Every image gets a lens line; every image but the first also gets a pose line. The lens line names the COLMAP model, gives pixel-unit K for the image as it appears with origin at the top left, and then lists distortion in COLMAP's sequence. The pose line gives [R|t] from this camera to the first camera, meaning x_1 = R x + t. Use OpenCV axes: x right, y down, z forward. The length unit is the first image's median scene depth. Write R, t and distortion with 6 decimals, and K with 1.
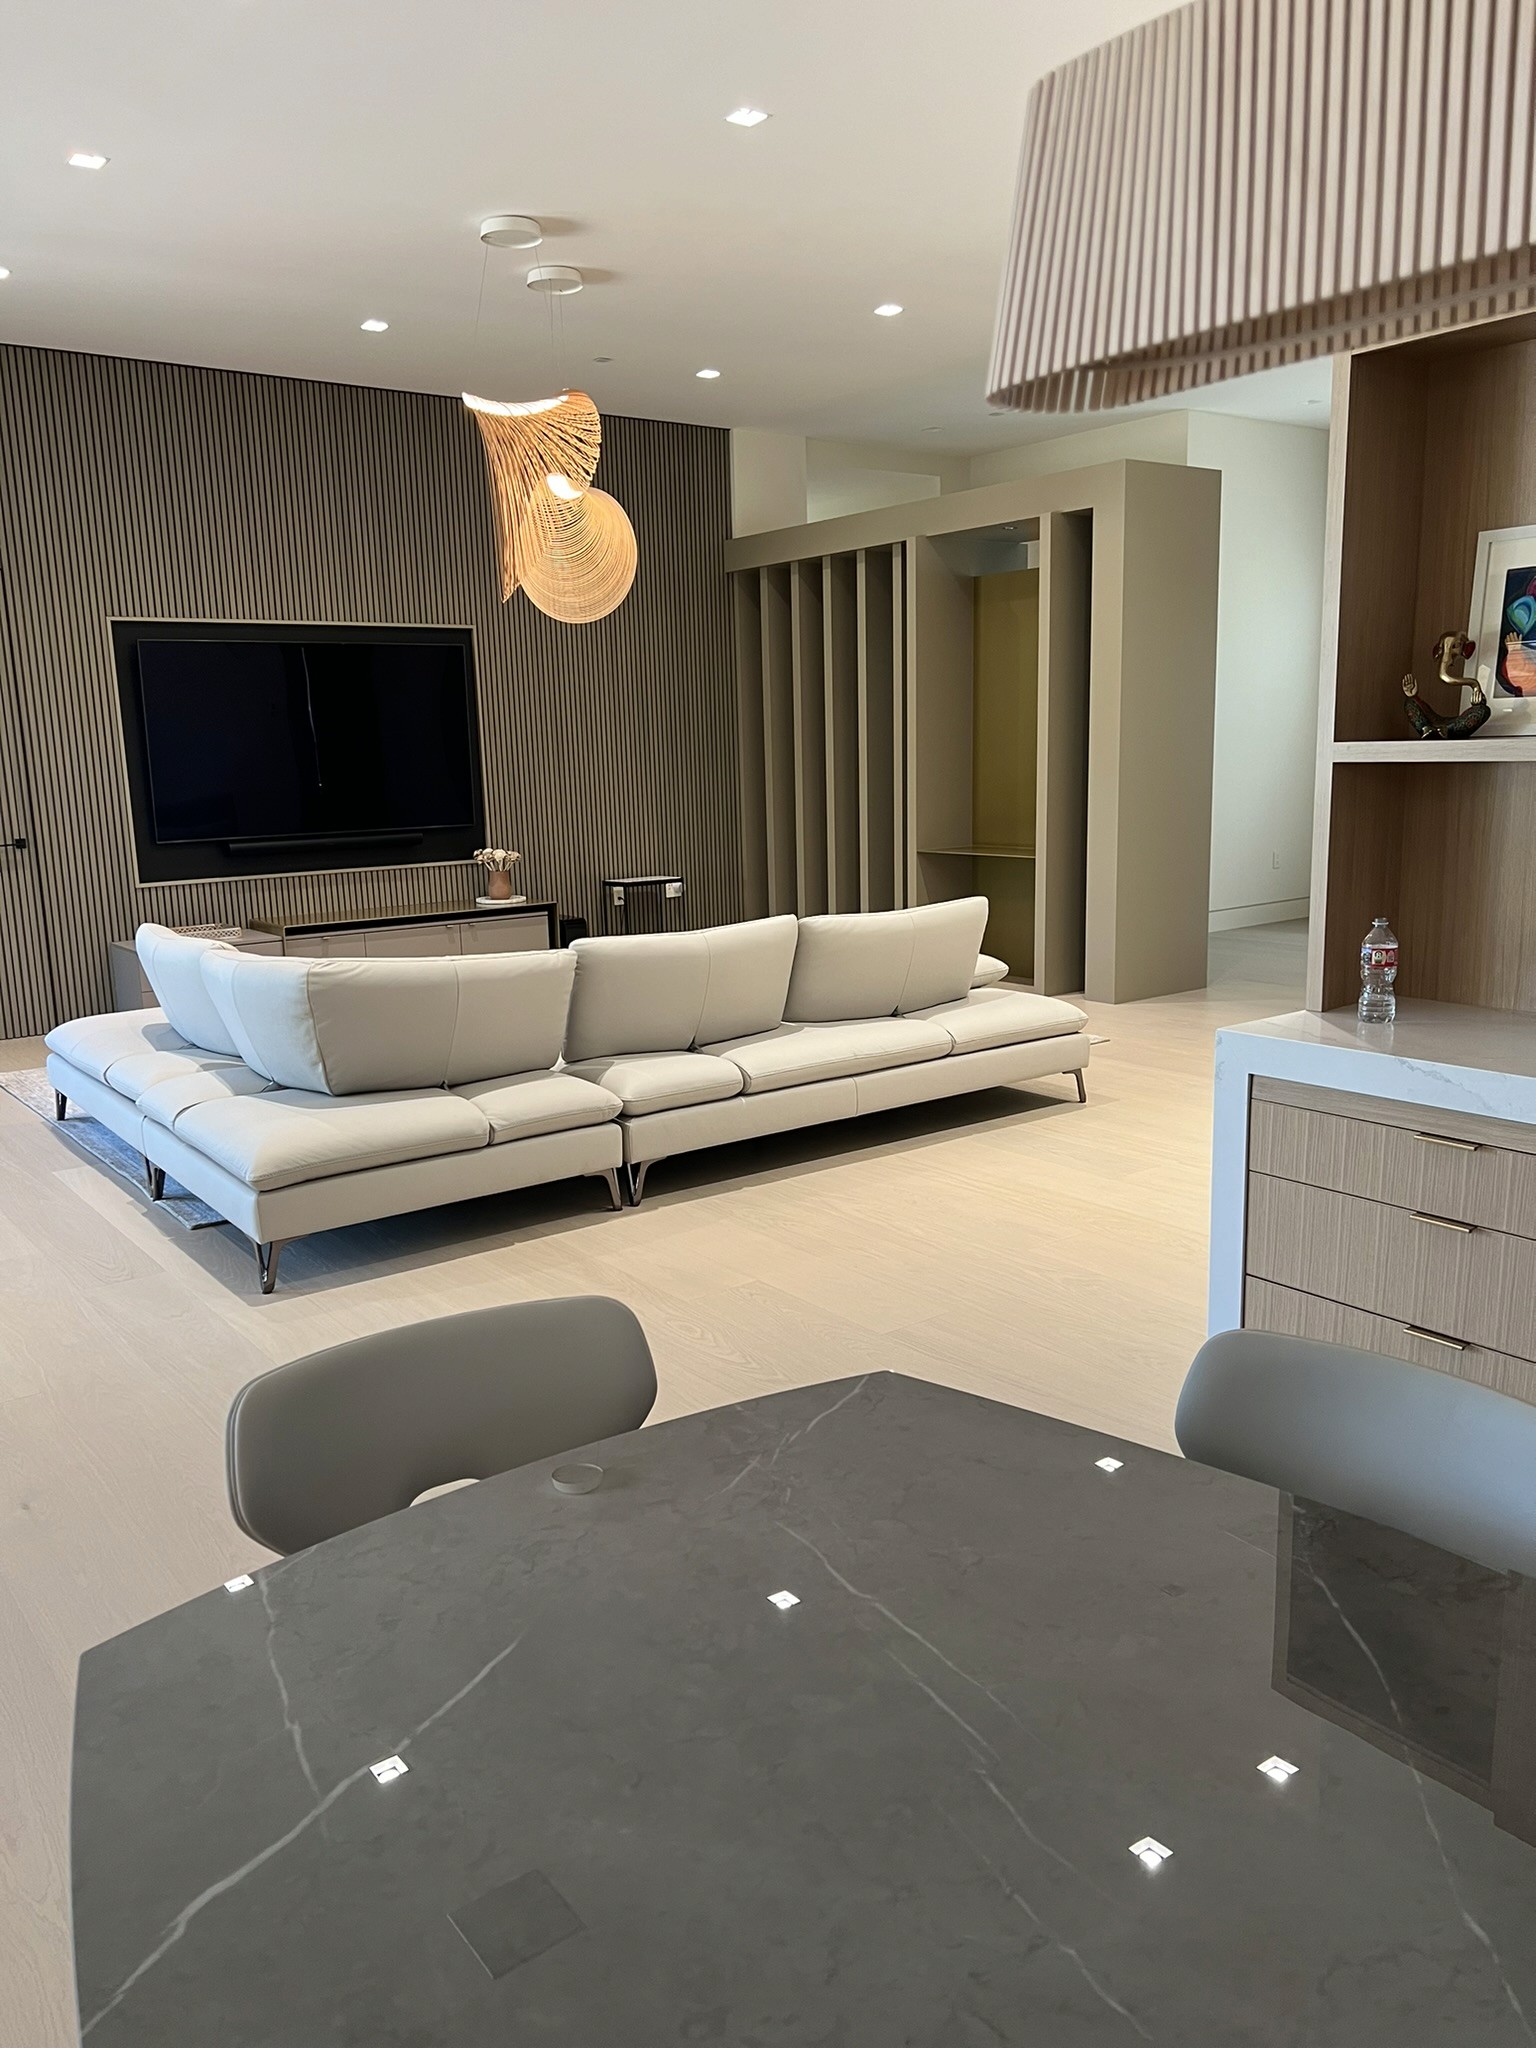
lens RADIAL K [[1531.0, 0, 735.4], [0, 1531.0, 1059.0], [0, 0, 1]] dist [0.078219, -0.195462]
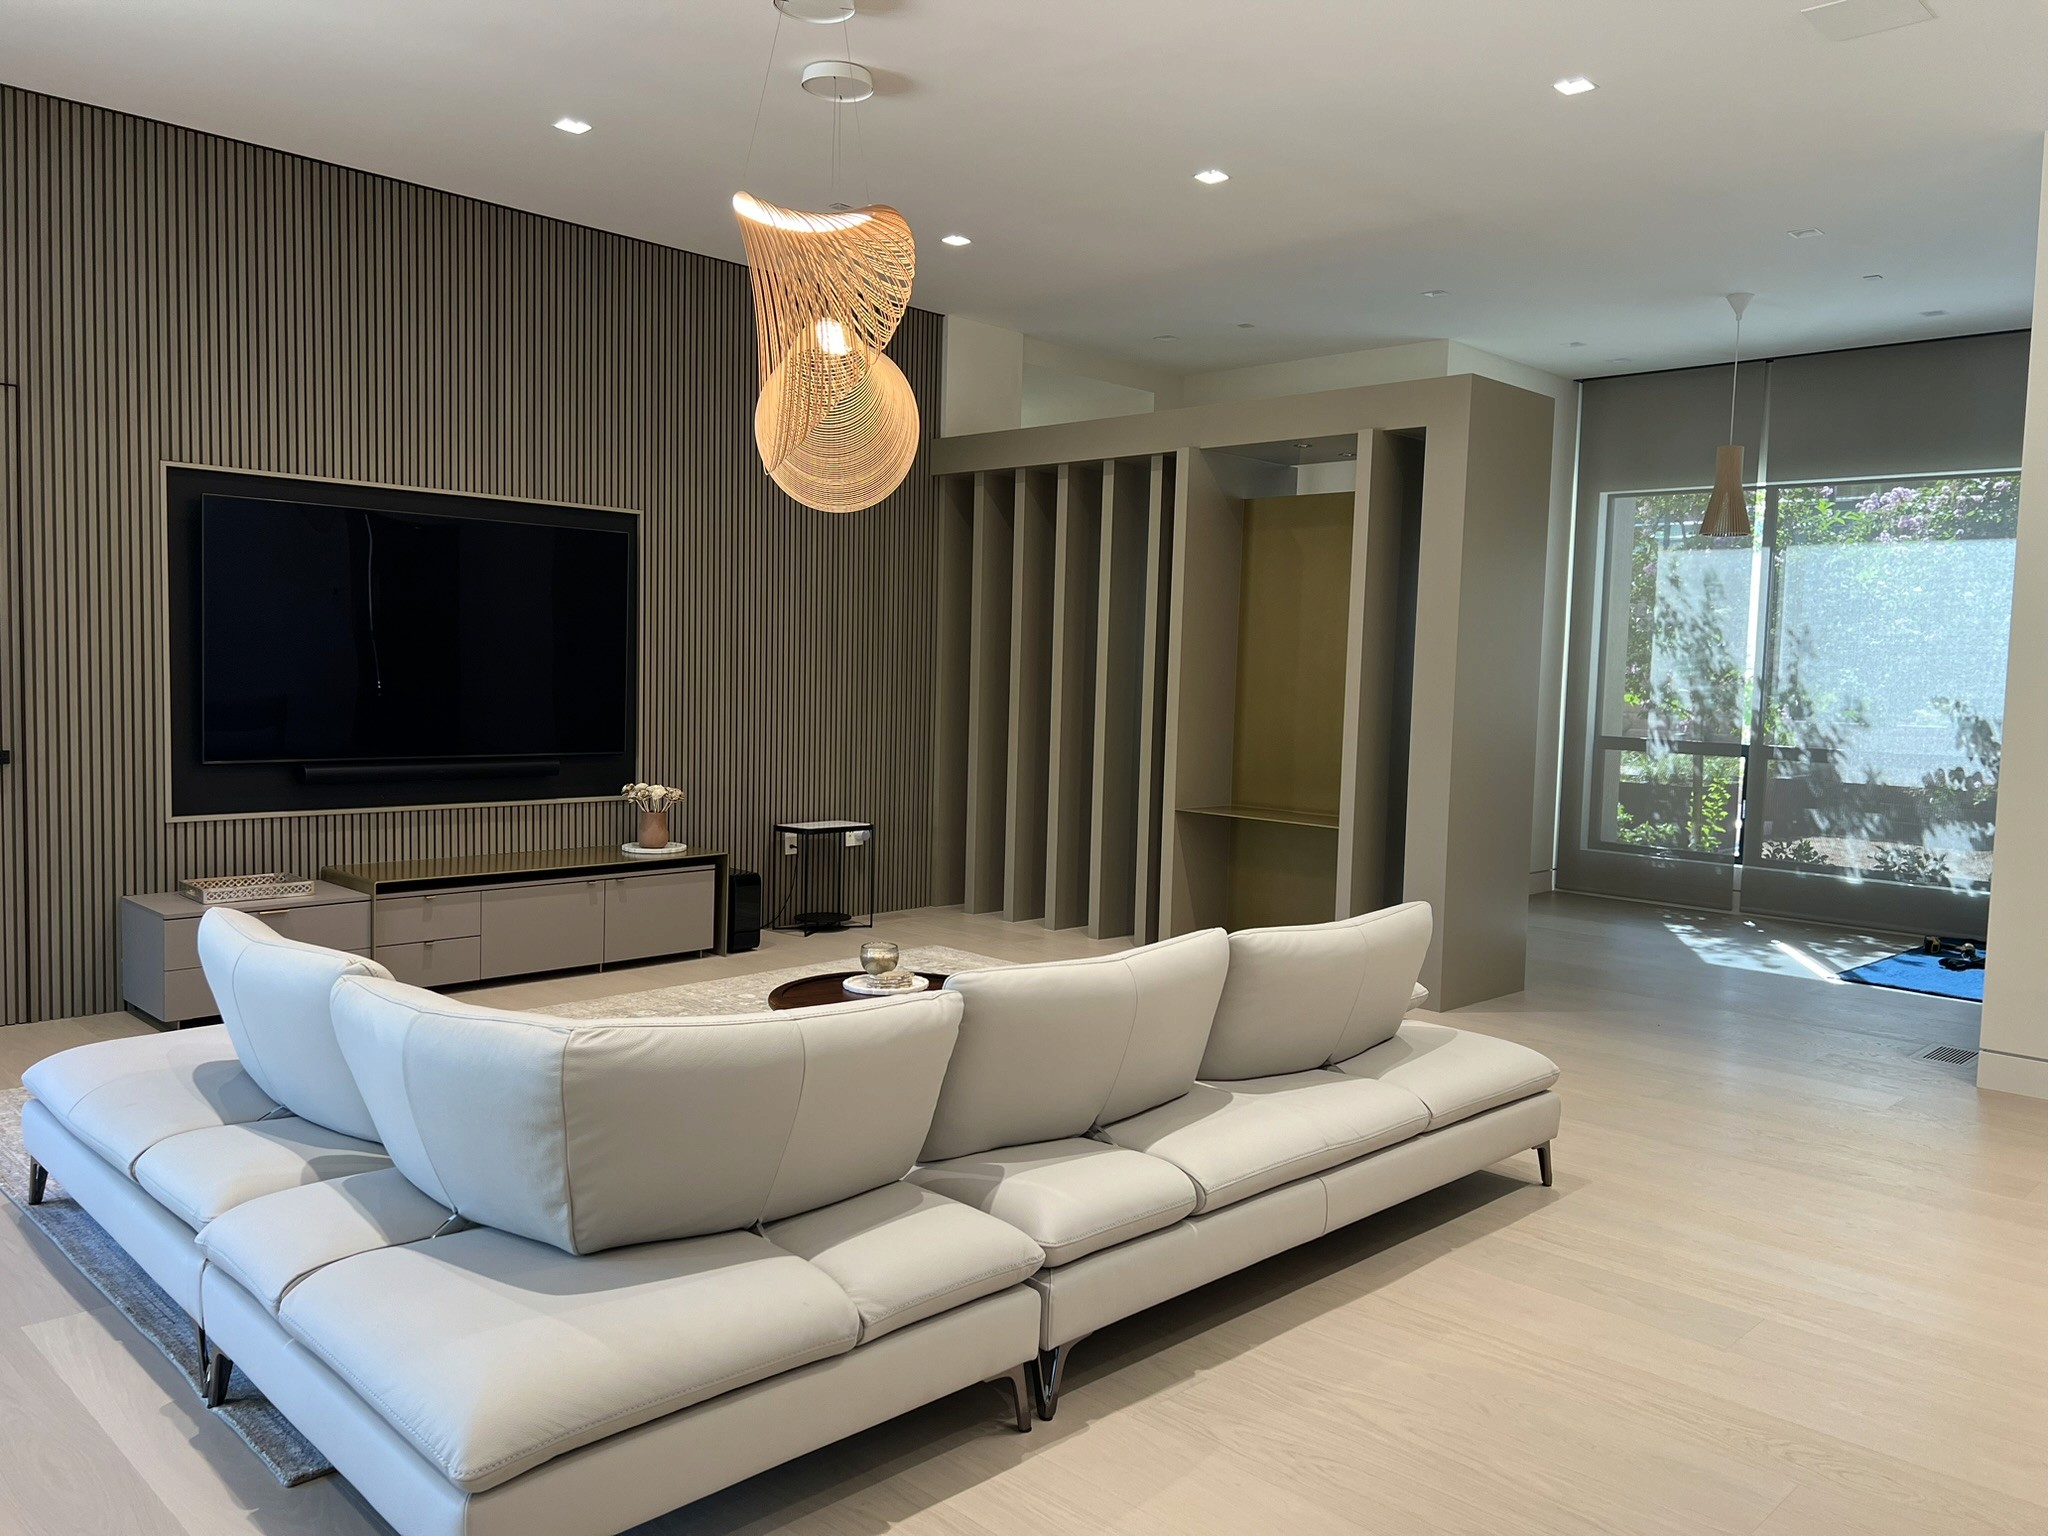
lens RADIAL K [[1543.0, 0, 1024.0], [0, 1543.0, 768.0], [0, 0, 1]] dist [0.093627, -0.173040]
pose [[0.985703, 0.046180, 0.162040, -0.126922], [-0.023695, 0.990142, -0.138048, -0.051095], [-0.166817, 0.132235, 0.977080, 0.240859]]
